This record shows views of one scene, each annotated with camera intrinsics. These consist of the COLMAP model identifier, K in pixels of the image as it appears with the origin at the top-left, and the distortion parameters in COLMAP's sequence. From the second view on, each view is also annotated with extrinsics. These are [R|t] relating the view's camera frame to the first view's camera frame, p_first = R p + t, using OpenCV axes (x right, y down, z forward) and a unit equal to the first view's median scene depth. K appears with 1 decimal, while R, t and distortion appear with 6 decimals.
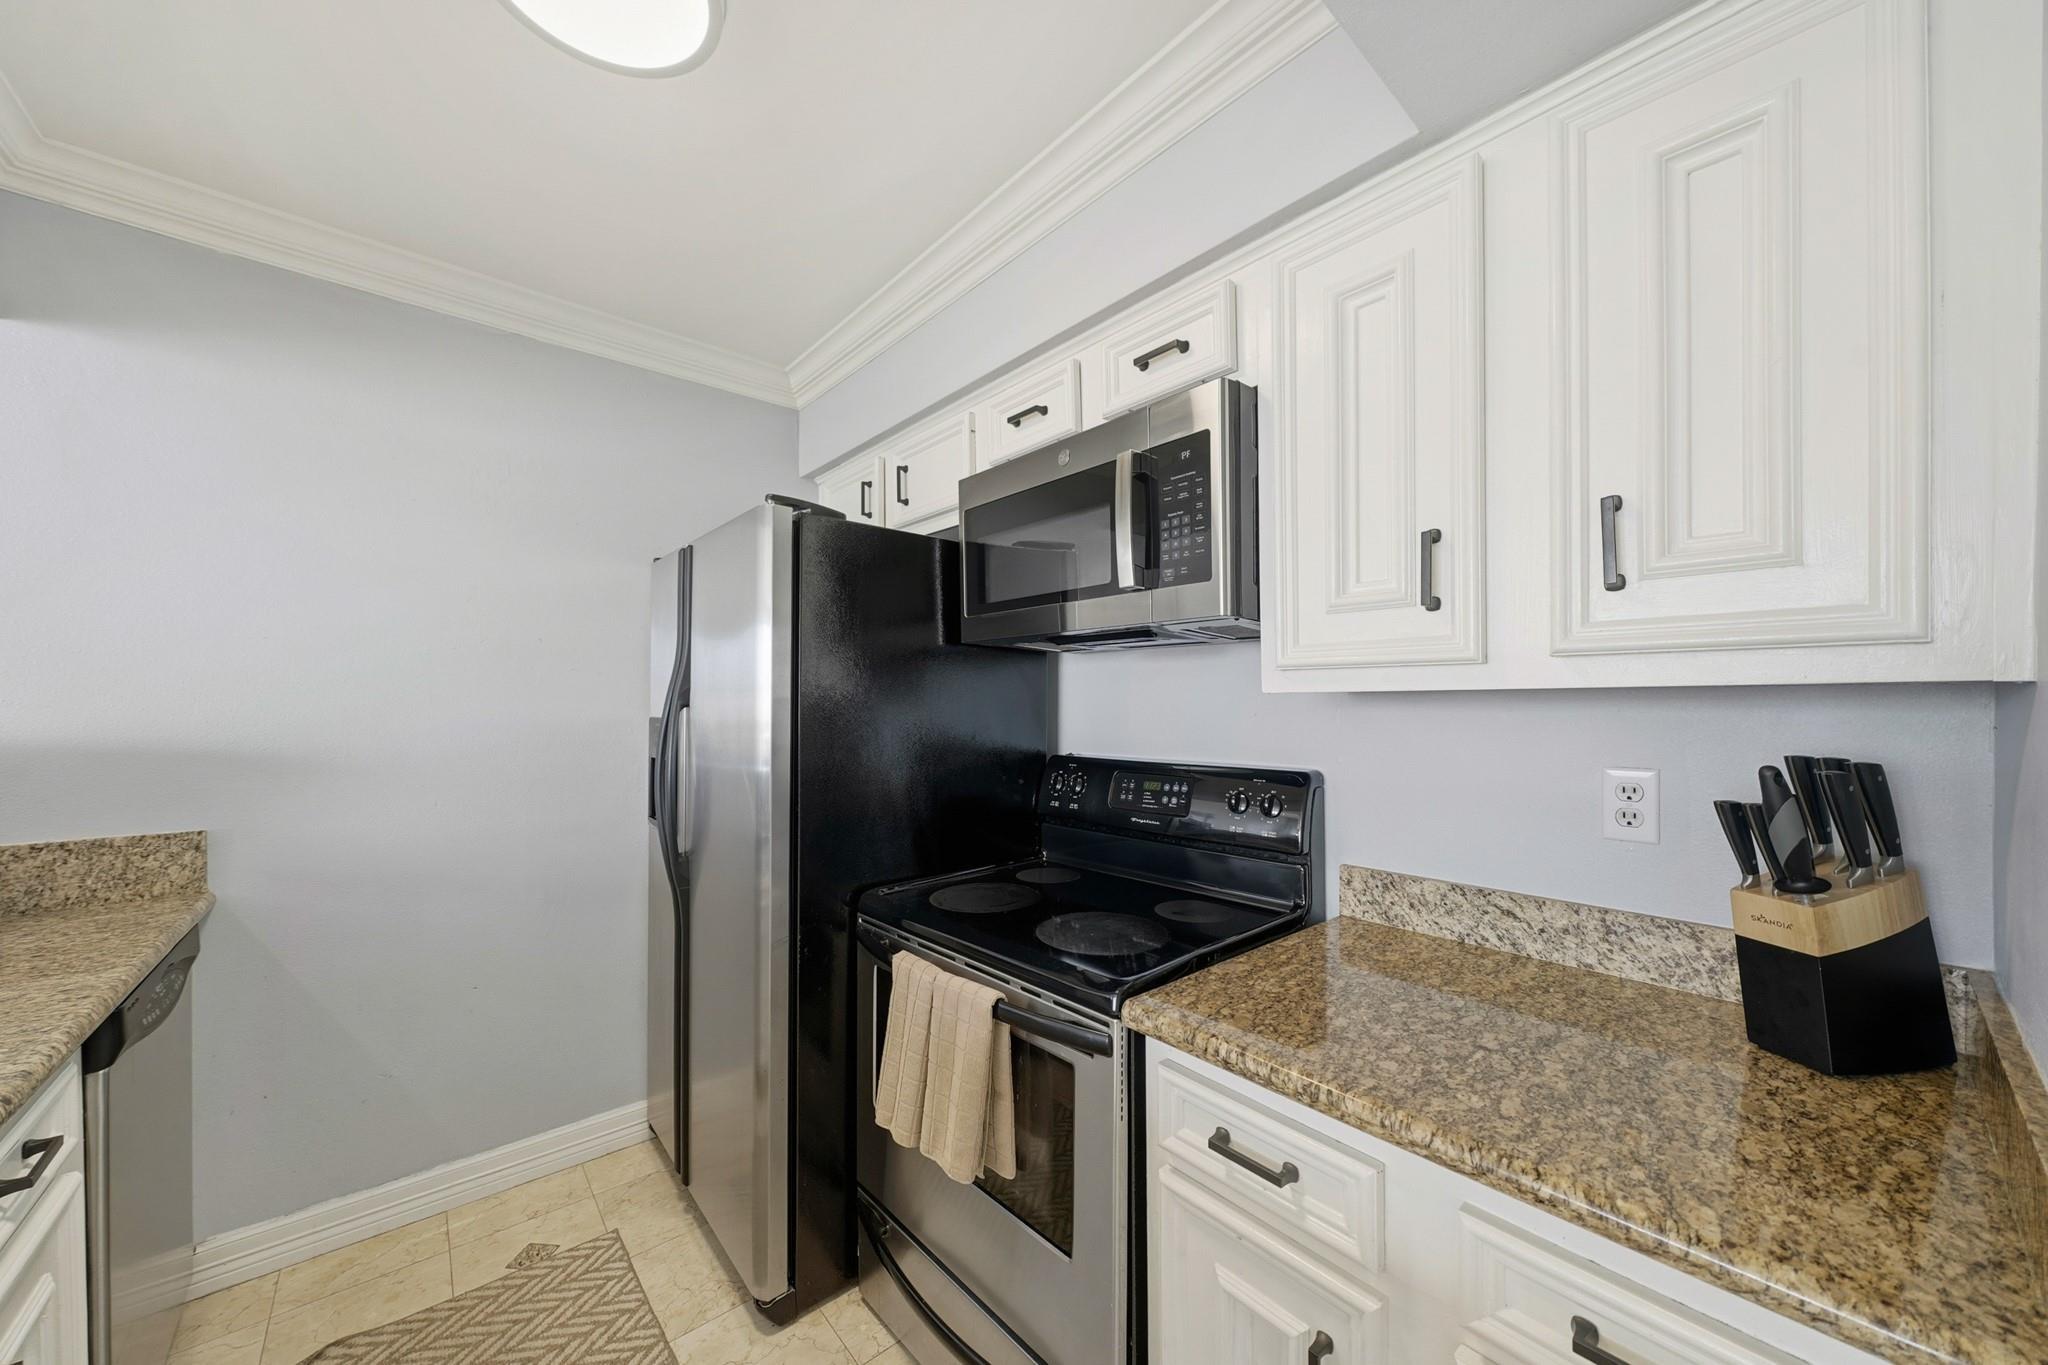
lens RADIAL K [[708.1, 0, 1009.8], [0, 708.1, 701.6], [0, 0, 1]] dist [-0.007014, -0.000150]
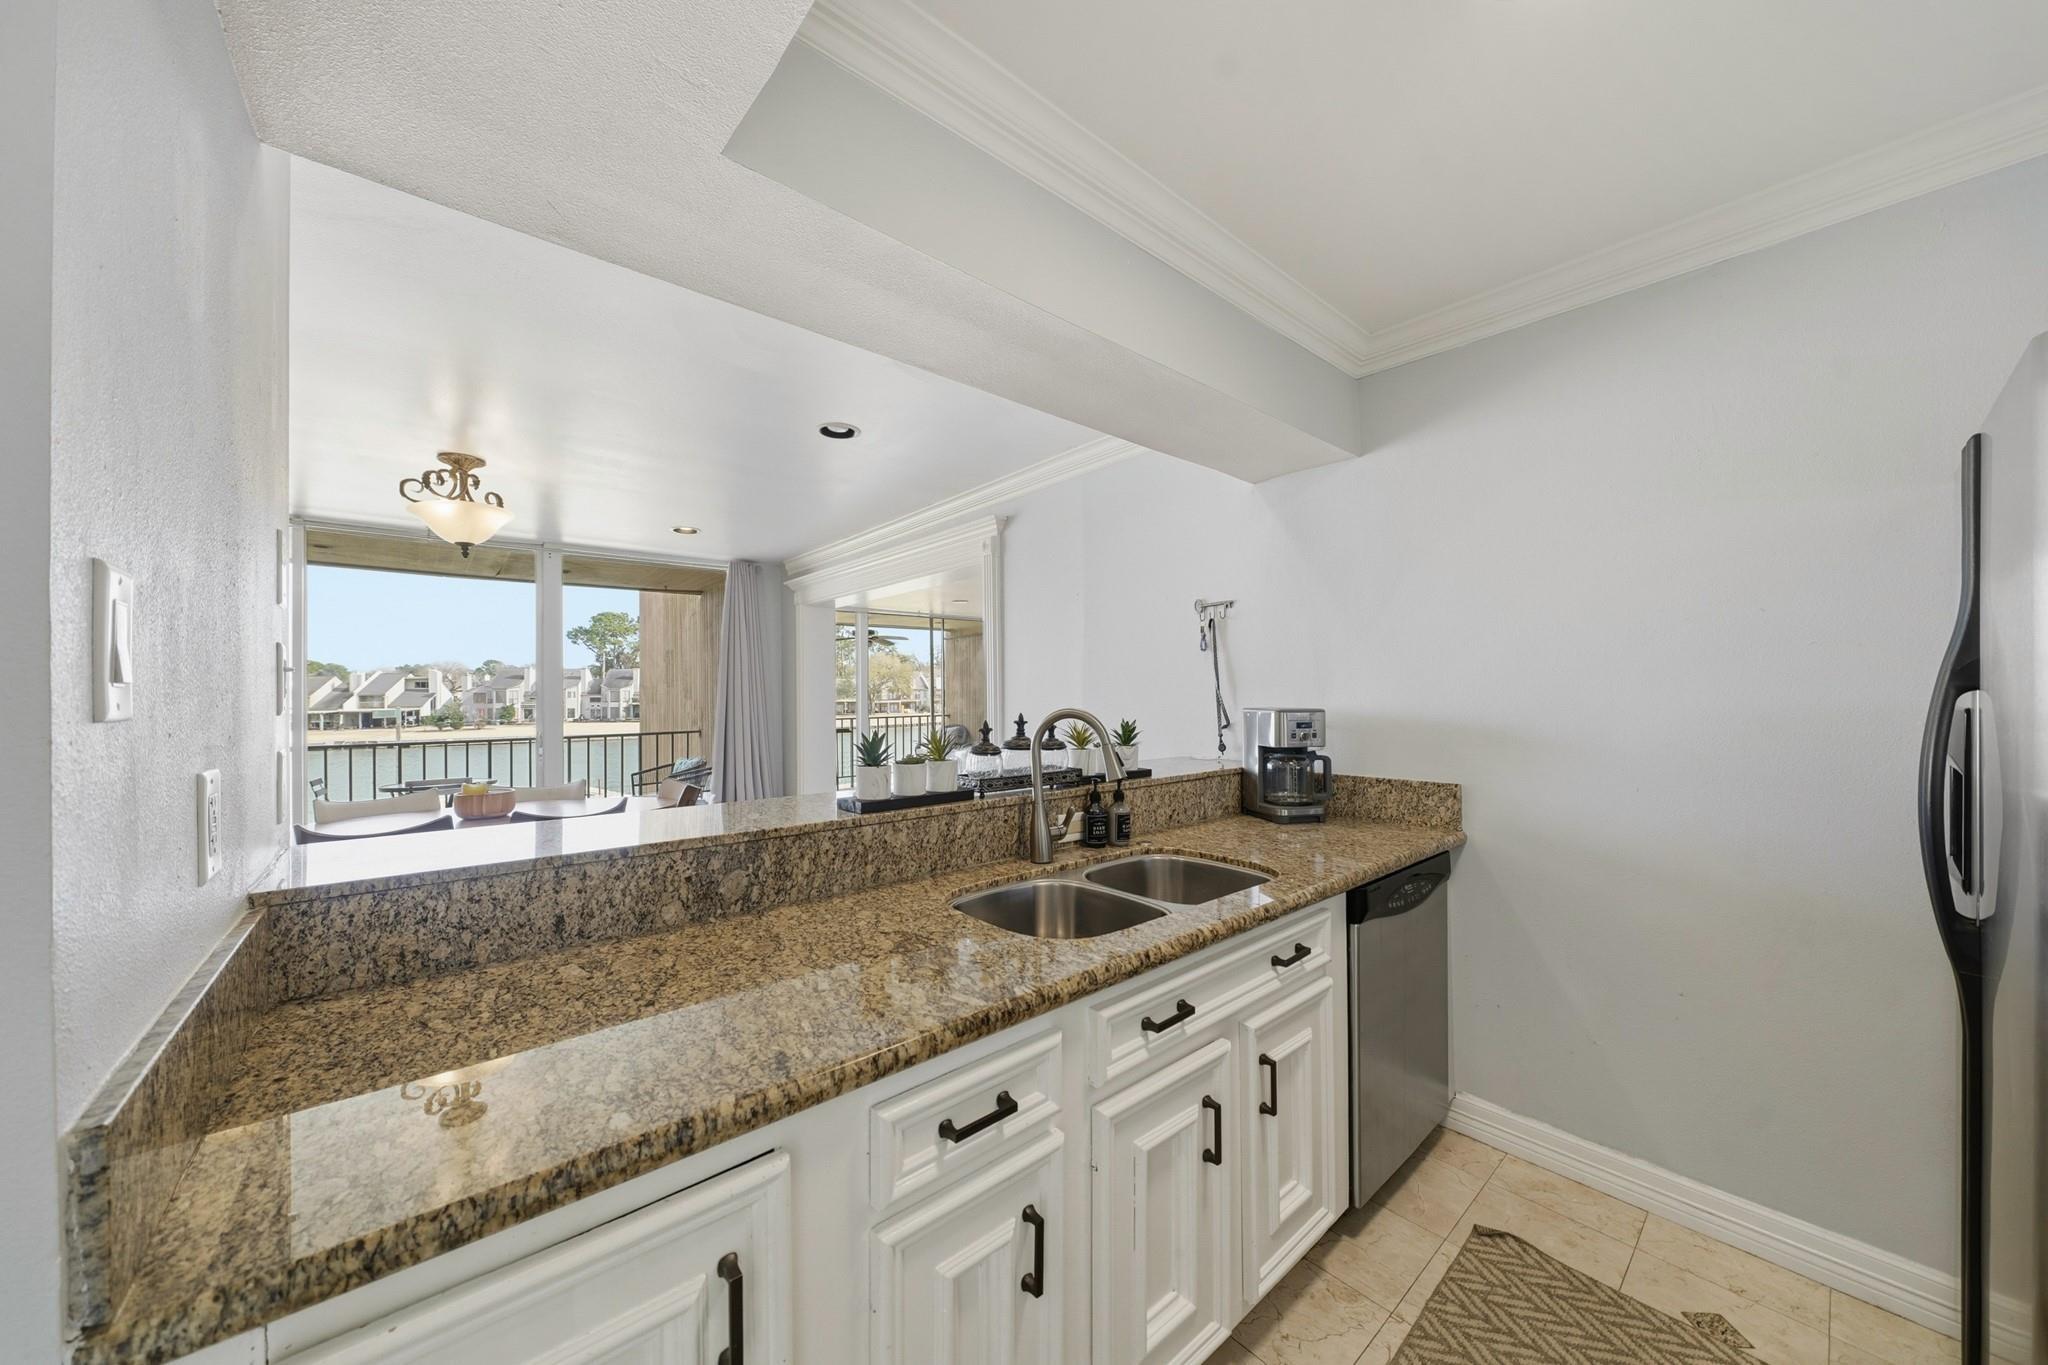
lens RADIAL K [[701.0, 0, 1024.0], [0, 701.0, 688.2], [0, 0, 1]] dist [-0.005587, -0.000261]
pose [[0.007809, -0.007268, -0.999943, 0.213185], [0.009540, 0.999929, -0.007193, 0.003096], [0.999924, -0.009483, 0.007878, 0.194607]]
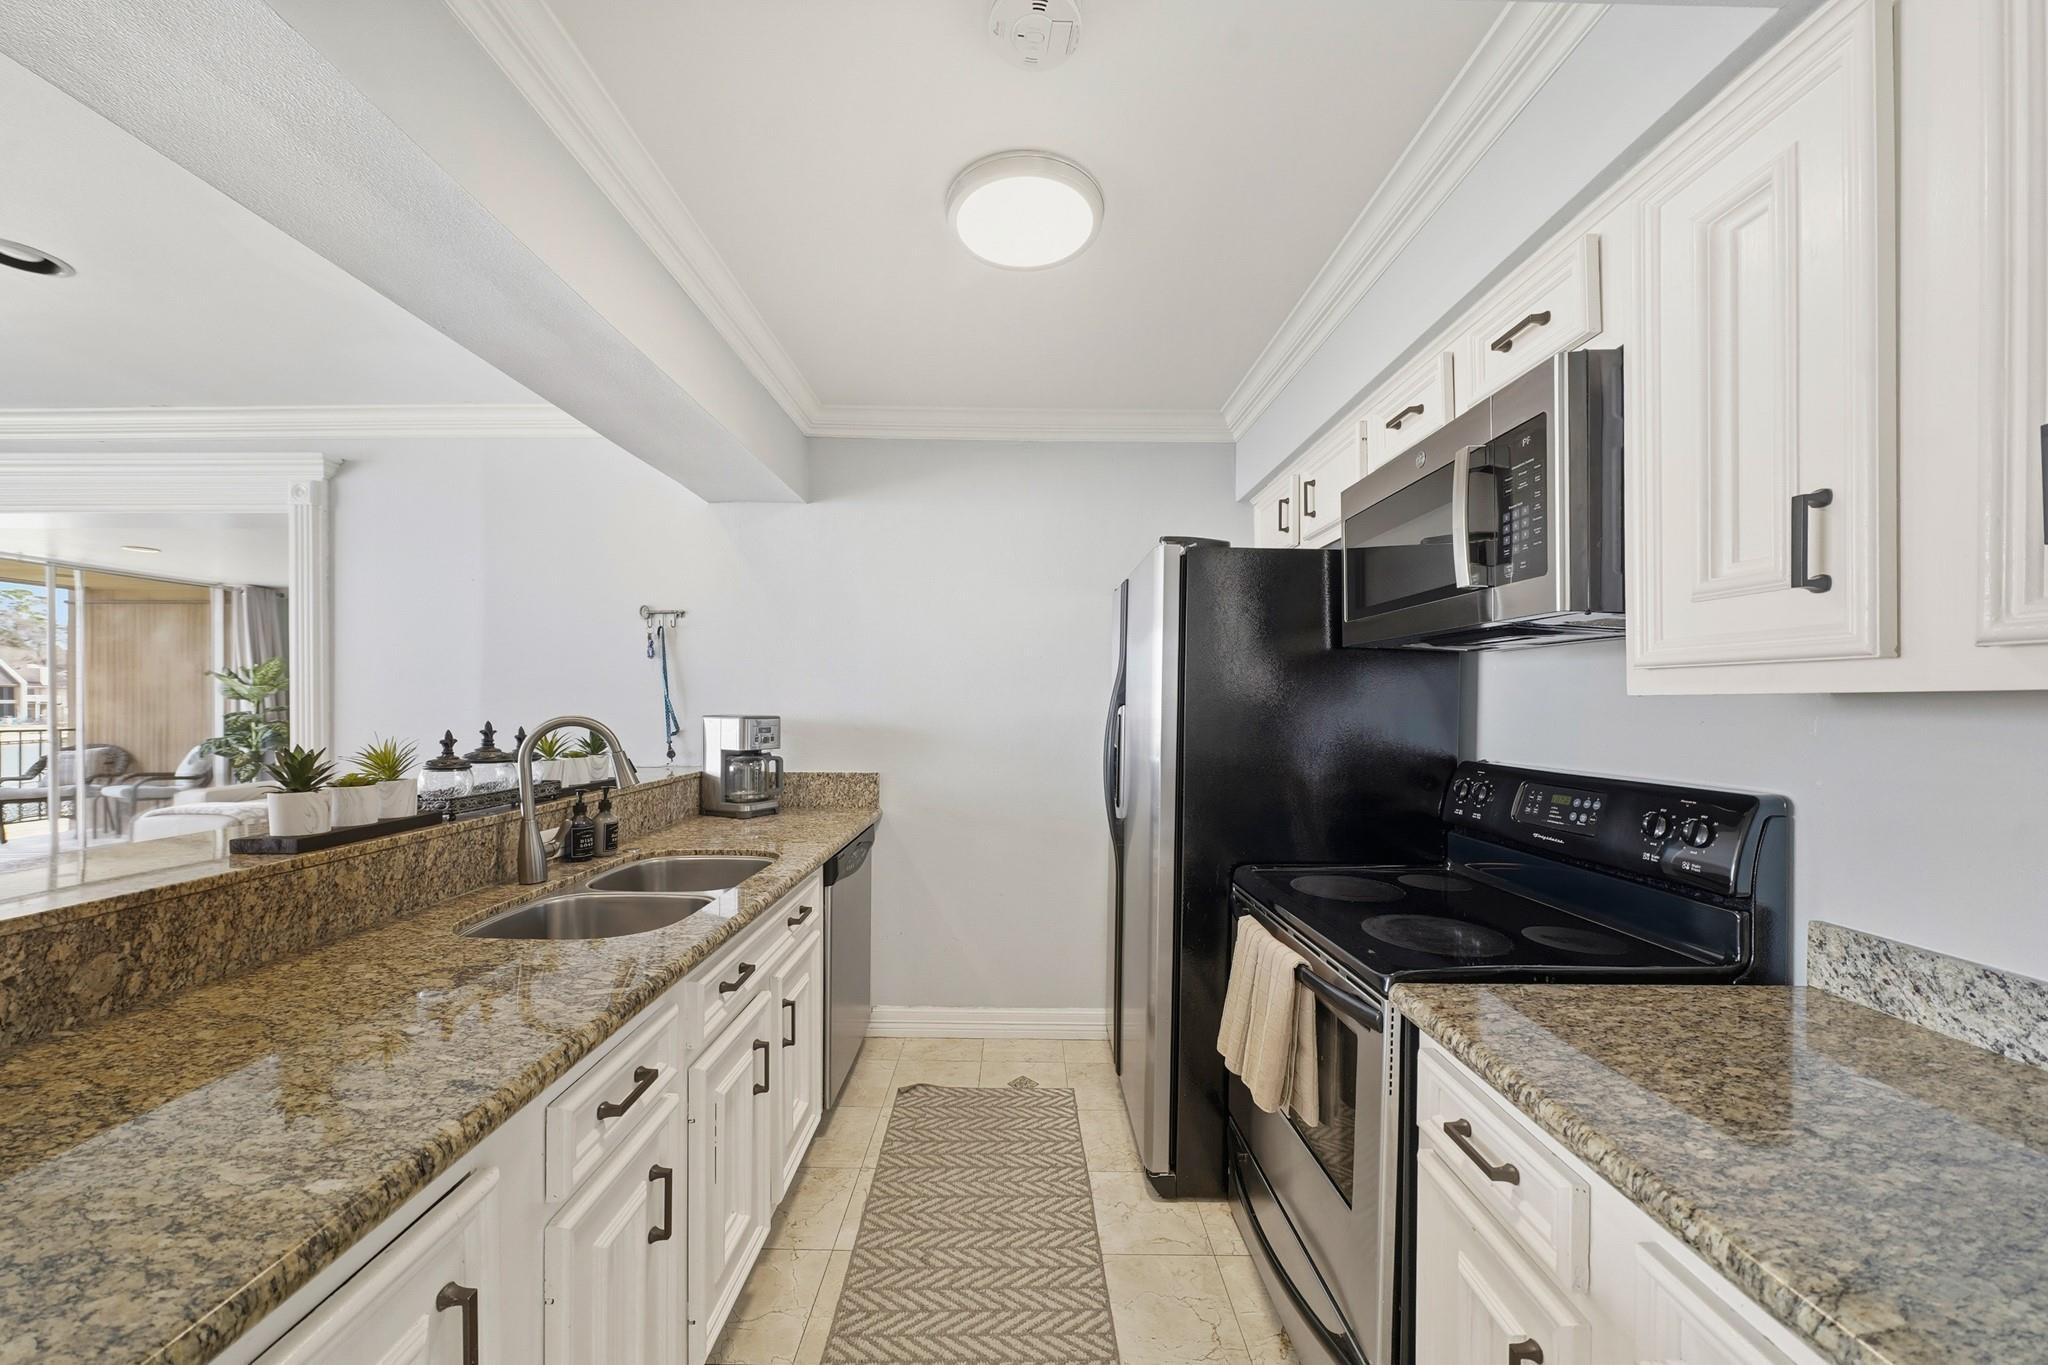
lens RADIAL K [[705.5, 0, 1020.4], [0, 705.5, 706.5], [0, 0, 1]] dist [-0.008149, -0.000042]
pose [[0.760576, 0.011379, -0.649149, 0.315353], [-0.007293, 0.999933, 0.008983, -0.000685], [0.649208, -0.002098, 0.760608, -0.131455]]
